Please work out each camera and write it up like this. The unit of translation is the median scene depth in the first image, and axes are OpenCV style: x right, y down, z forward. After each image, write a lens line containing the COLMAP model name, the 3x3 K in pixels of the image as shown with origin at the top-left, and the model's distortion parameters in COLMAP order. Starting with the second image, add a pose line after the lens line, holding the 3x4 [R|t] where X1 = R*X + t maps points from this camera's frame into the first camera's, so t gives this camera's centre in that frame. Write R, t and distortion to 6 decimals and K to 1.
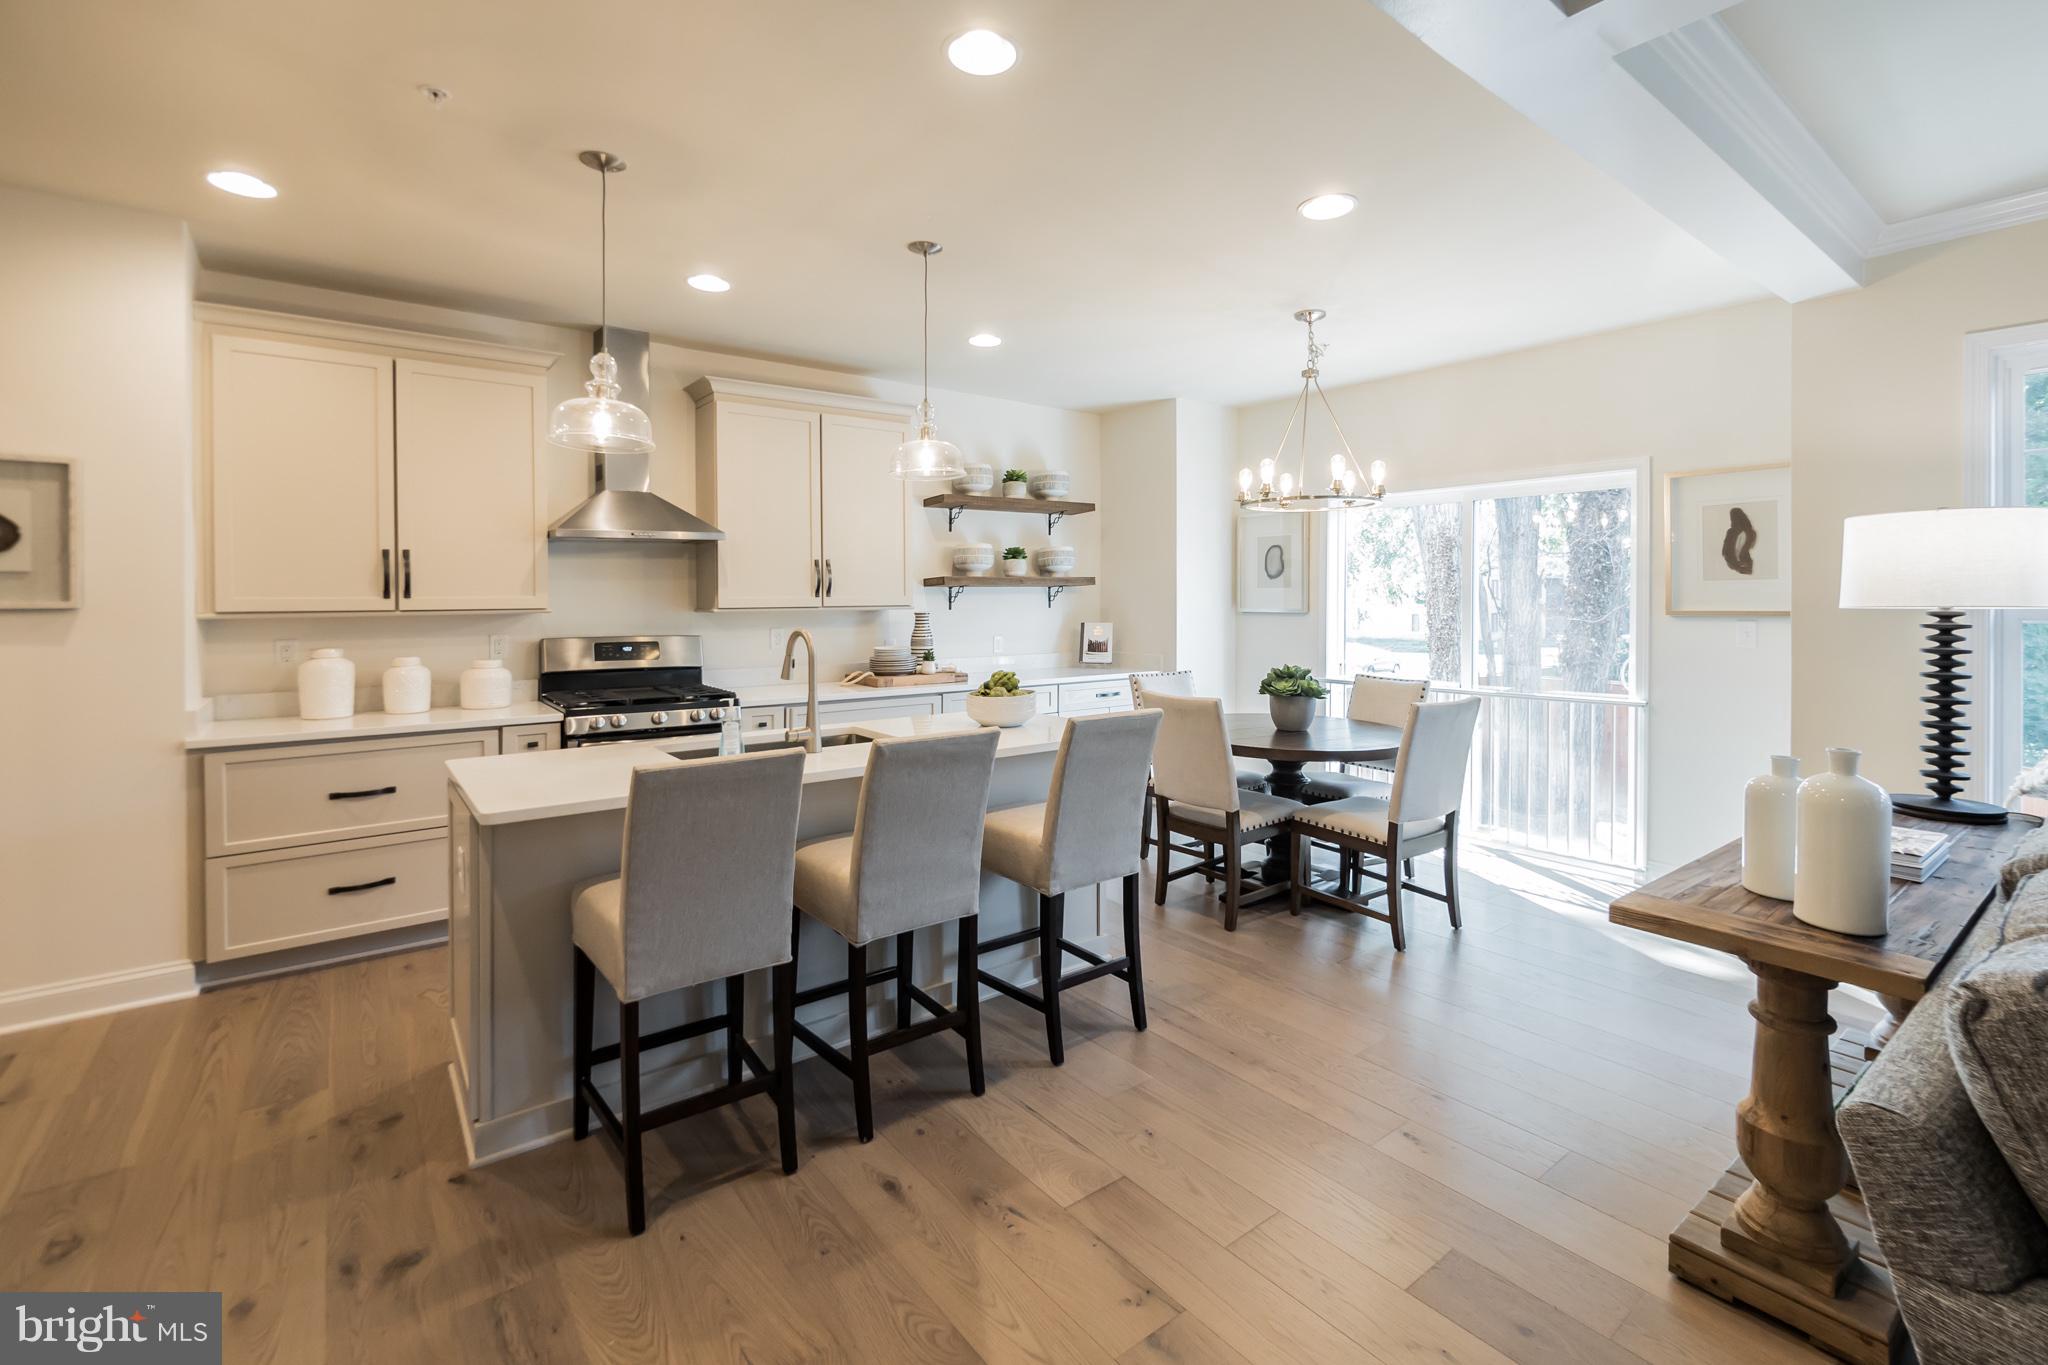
lens RADIAL K [[895.2, 0, 1022.2], [0, 895.2, 603.4], [0, 0, 1]] dist [0.000217, -0.000928]
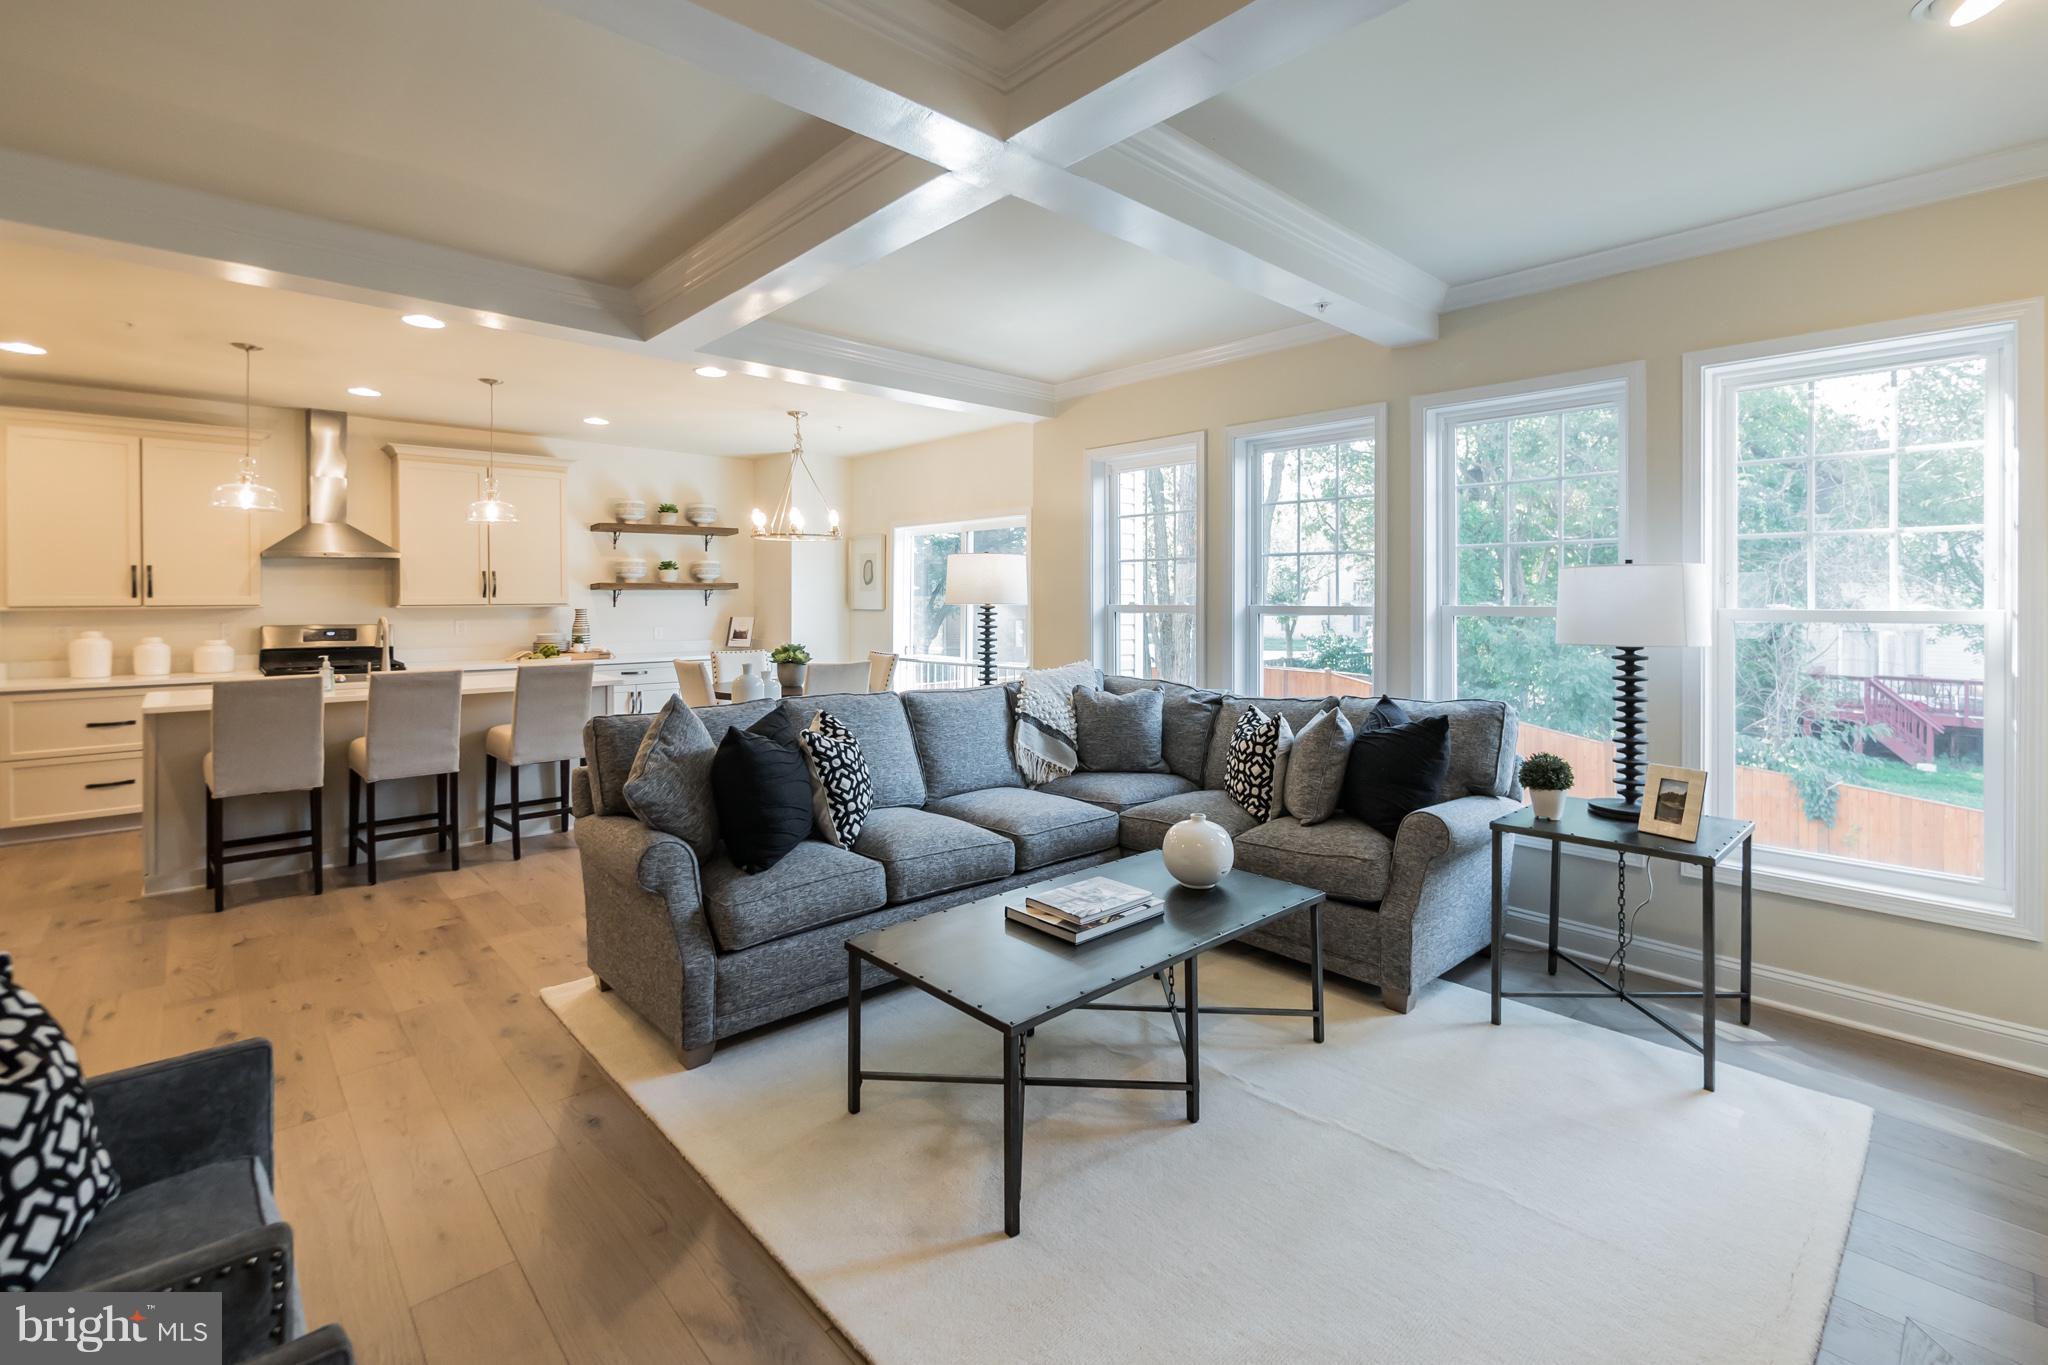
lens RADIAL K [[895.2, 0, 1015.2], [0, 895.2, 600.8], [0, 0, 1]] dist [0.000217, -0.000928]
pose [[0.996036, 0.001962, 0.088932, 0.507249], [-0.001652, 0.999992, -0.003557, 0.001892], [-0.088938, 0.003396, 0.996031, -0.506146]]
